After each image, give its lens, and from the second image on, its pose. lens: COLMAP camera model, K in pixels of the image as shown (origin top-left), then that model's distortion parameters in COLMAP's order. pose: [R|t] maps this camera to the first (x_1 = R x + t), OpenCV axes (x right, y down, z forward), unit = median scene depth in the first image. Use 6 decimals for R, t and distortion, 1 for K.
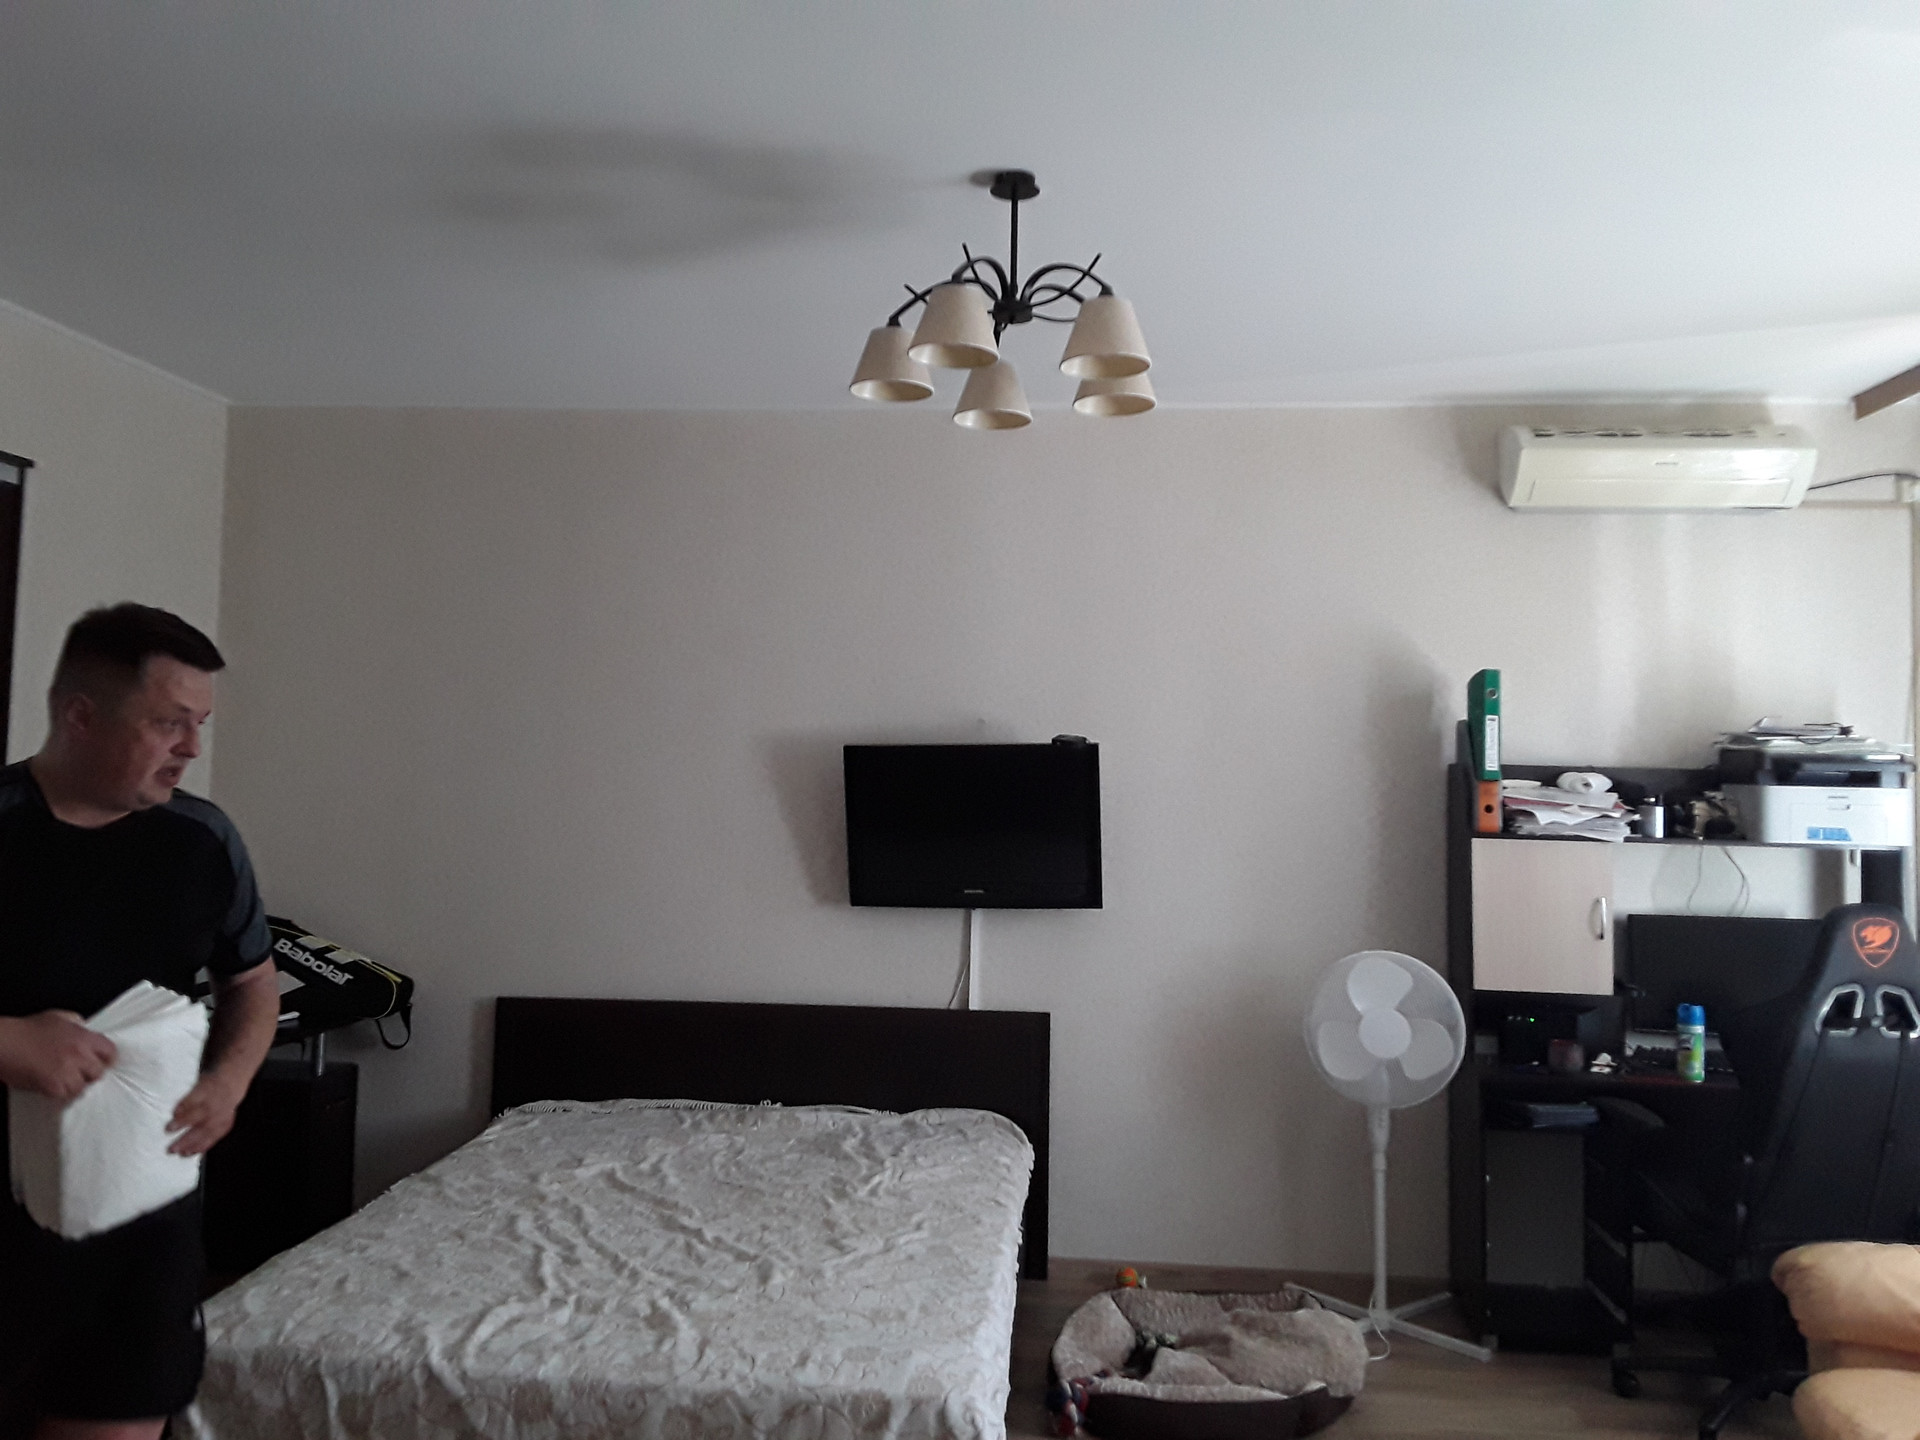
lens RADIAL K [[1548.8, 0, 960.0], [0, 1548.8, 720.0], [0, 0, 1]] dist [0.097524, -0.135894]
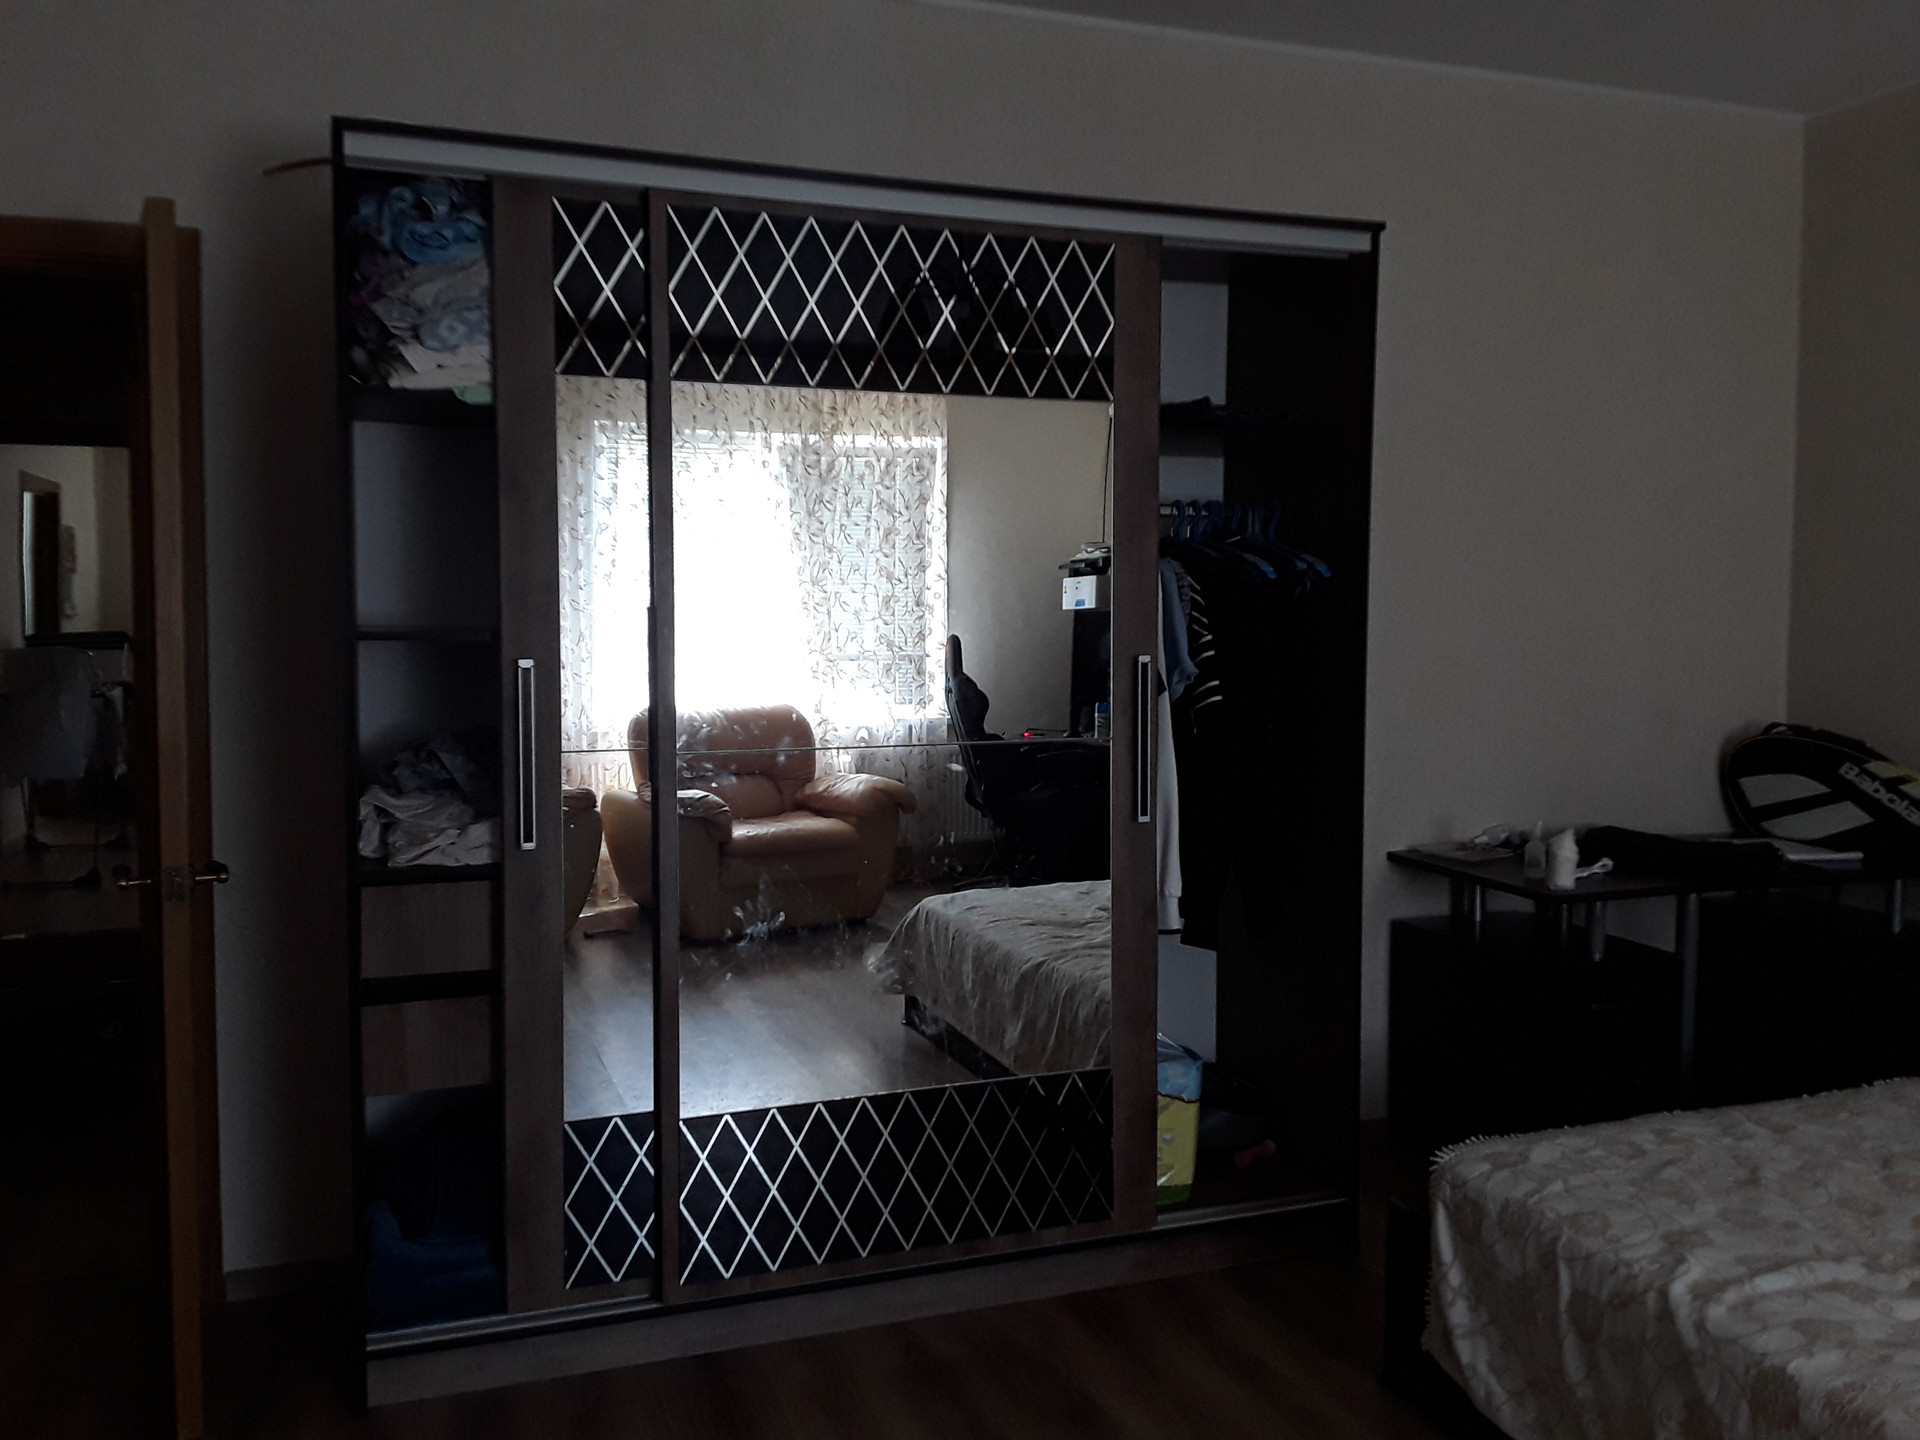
lens RADIAL K [[1548.8, 0, 960.0], [0, 1548.8, 720.0], [0, 0, 1]] dist [0.097524, -0.135894]
pose [[0.411119, 0.044352, -0.910502, 0.196449], [0.043933, 0.996691, 0.068387, 0.063546], [0.910523, -0.068116, 0.407810, 0.382453]]
